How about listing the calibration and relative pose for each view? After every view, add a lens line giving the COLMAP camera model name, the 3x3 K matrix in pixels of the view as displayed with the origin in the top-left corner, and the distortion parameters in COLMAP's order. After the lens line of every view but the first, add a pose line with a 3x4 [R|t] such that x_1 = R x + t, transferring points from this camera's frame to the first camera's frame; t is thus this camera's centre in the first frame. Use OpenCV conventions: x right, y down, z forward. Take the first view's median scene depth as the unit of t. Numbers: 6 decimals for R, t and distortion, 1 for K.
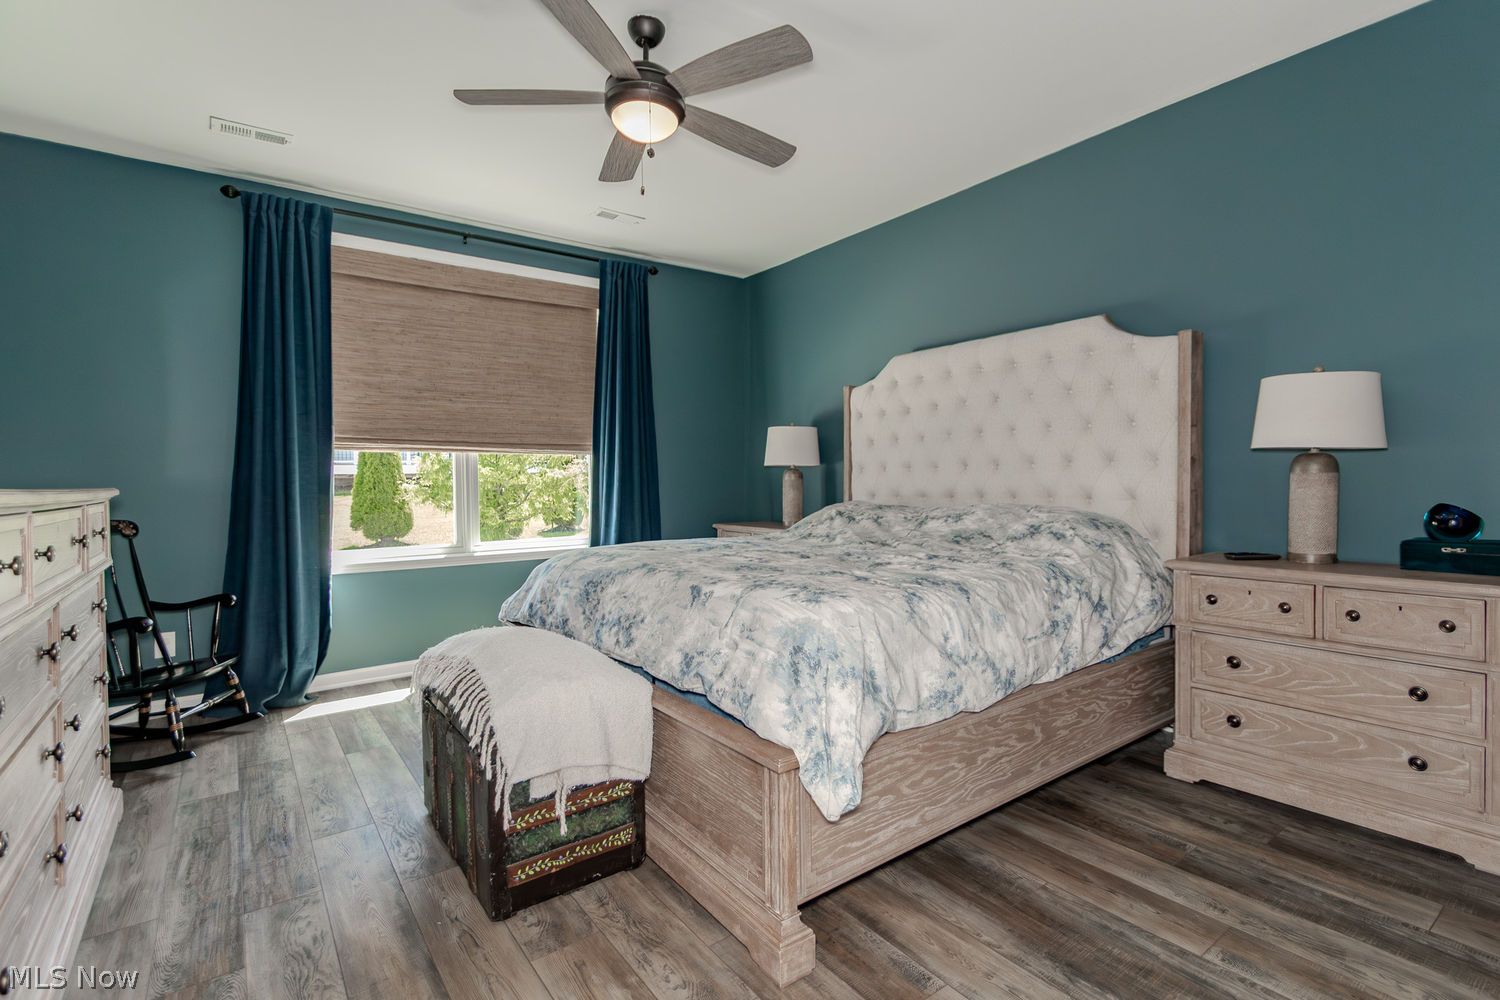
lens RADIAL K [[710.1, 0, 753.4], [0, 710.1, 489.3], [0, 0, 1]] dist [0.017663, -0.007463]
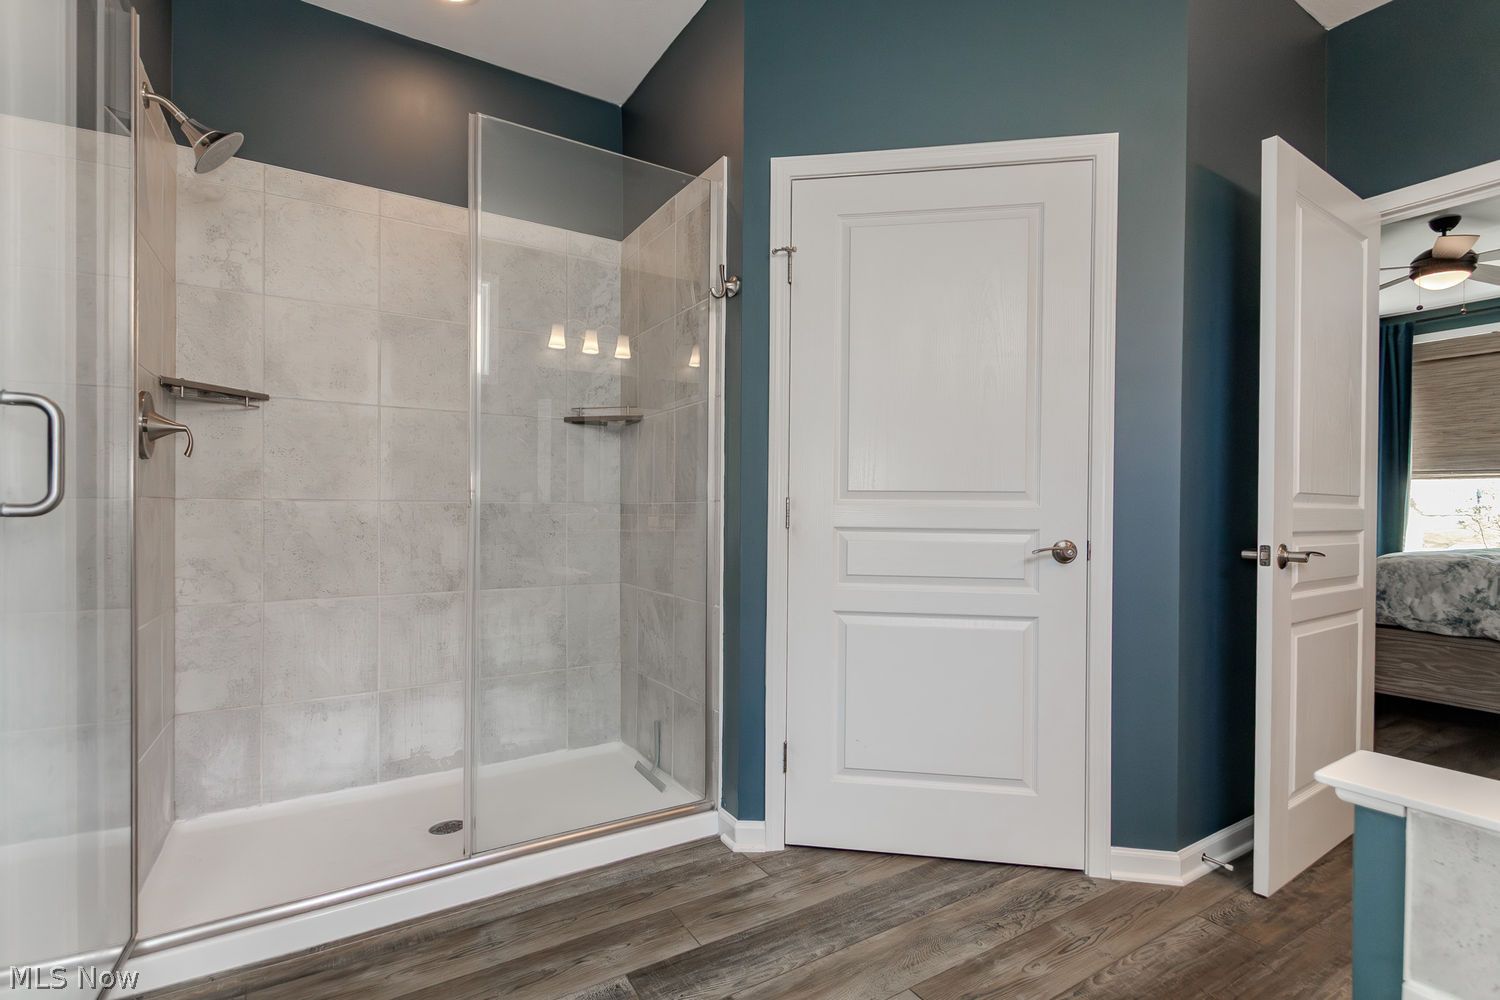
lens RADIAL K [[710.1, 0, 764.6], [0, 710.1, 506.5], [0, 0, 1]] dist [0.017663, -0.007463]
pose [[-0.066981, 0.009212, -0.997712, 1.154302], [-0.019611, 0.999752, 0.010547, 0.016069], [0.997562, 0.020273, -0.066783, -0.306074]]
